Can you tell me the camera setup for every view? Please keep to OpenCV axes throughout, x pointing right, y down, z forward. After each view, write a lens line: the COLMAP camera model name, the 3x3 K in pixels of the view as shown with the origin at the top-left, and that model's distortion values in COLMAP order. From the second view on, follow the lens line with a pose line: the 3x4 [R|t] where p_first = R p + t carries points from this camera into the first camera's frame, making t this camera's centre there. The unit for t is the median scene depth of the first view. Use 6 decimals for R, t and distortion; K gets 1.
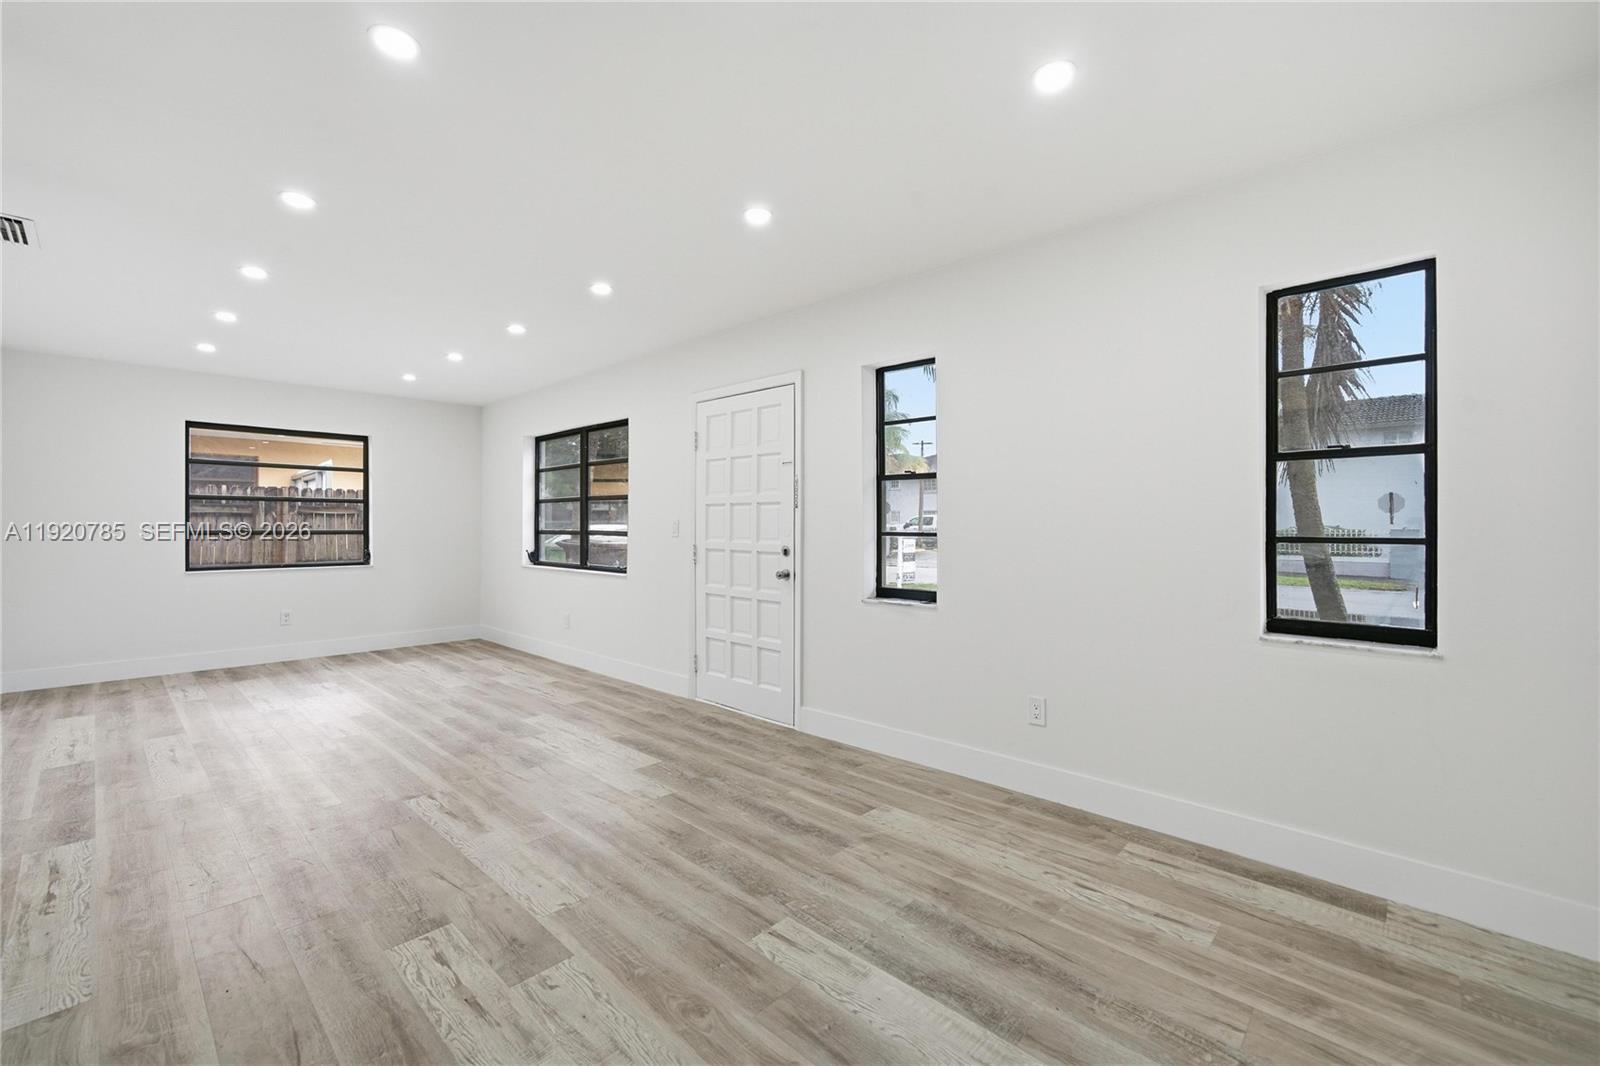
lens RADIAL K [[623.1, 0, 800.0], [0, 623.1, 533.0], [0, 0, 1]] dist [0.009068, 0.000228]
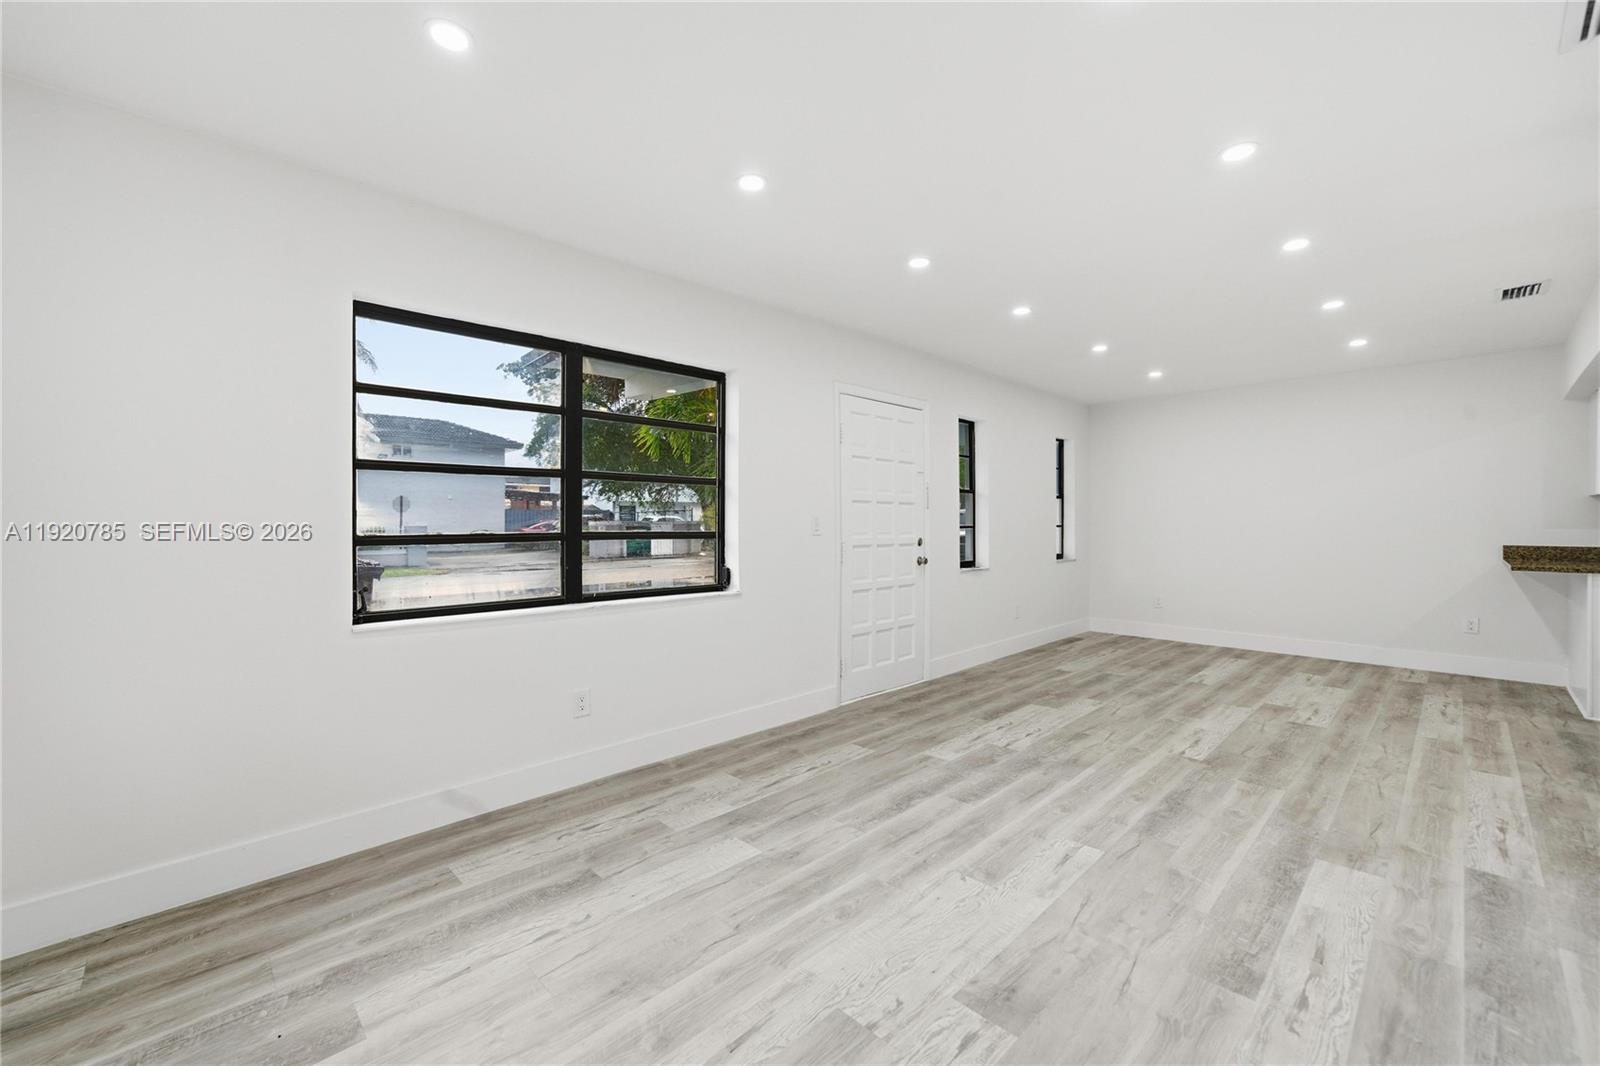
lens RADIAL K [[633.0, 0, 781.0], [0, 633.0, 528.3], [0, 0, 1]] dist [0.010850, 0.000393]
pose [[0.090980, -0.008128, 0.995820, -1.352326], [0.012145, 0.999901, 0.007052, -0.009832], [-0.995779, 0.011453, 0.091070, 1.204006]]
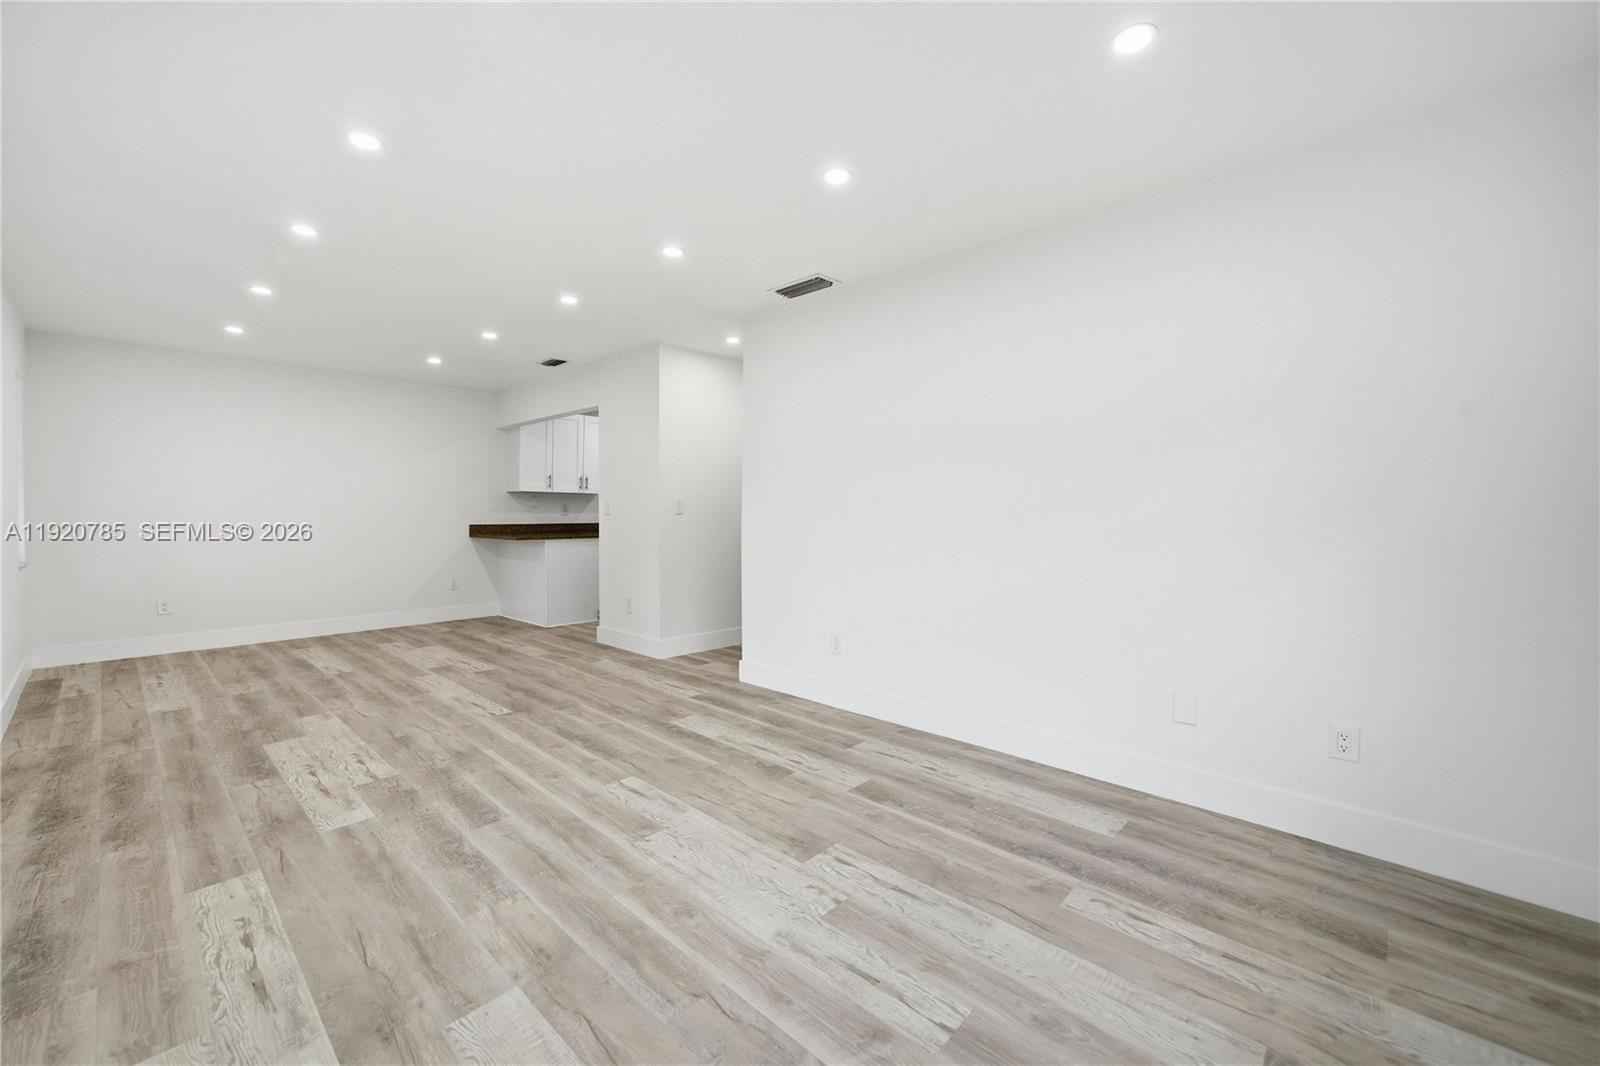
lens RADIAL K [[651.8, 0, 796.6], [0, 651.8, 519.4], [0, 0, 1]] dist [0.002927, 0.000974]
pose [[-0.999561, -0.008779, 0.028306, -0.921029], [-0.008368, 0.999858, 0.014612, -0.001861], [-0.028430, 0.014369, -0.999492, 1.710217]]
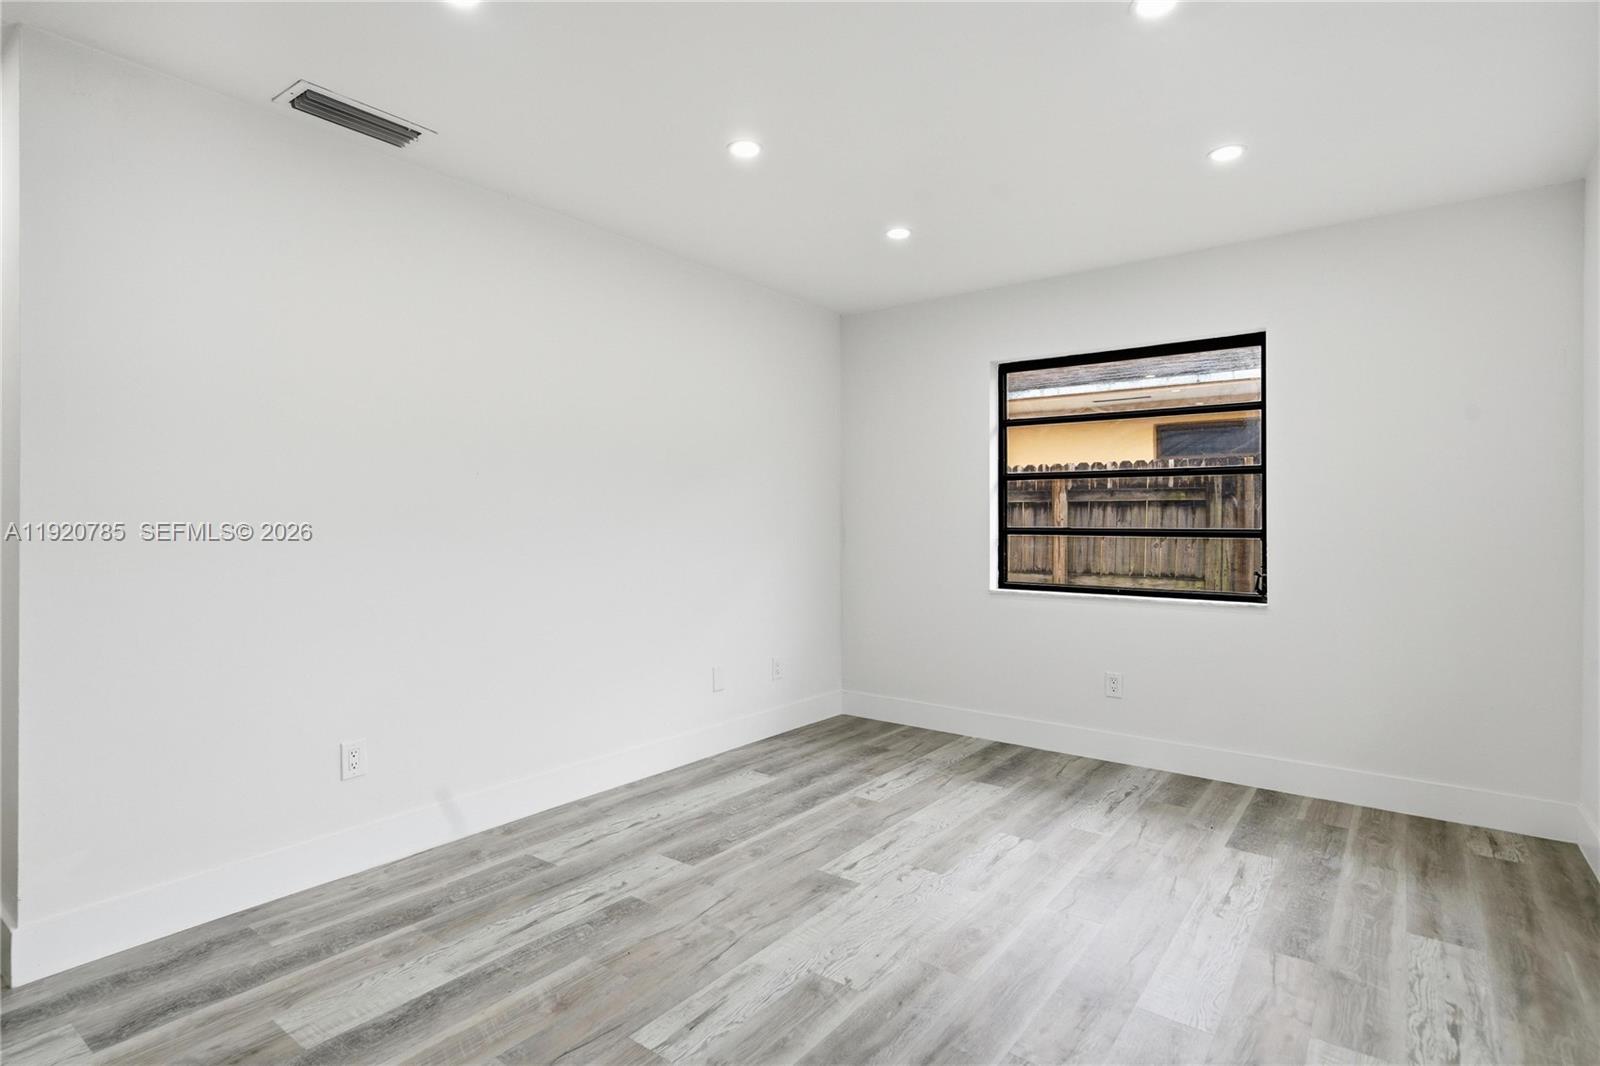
lens RADIAL K [[814.4, 0, 790.9], [0, 814.4, 489.8], [0, 0, 1]] dist [0.005409, 0.001776]
pose [[0.091420, -0.047188, -0.994694, -0.184697], [-0.008073, 0.998809, -0.048125, 0.001224], [0.995780, 0.012430, 0.090930, 0.999515]]
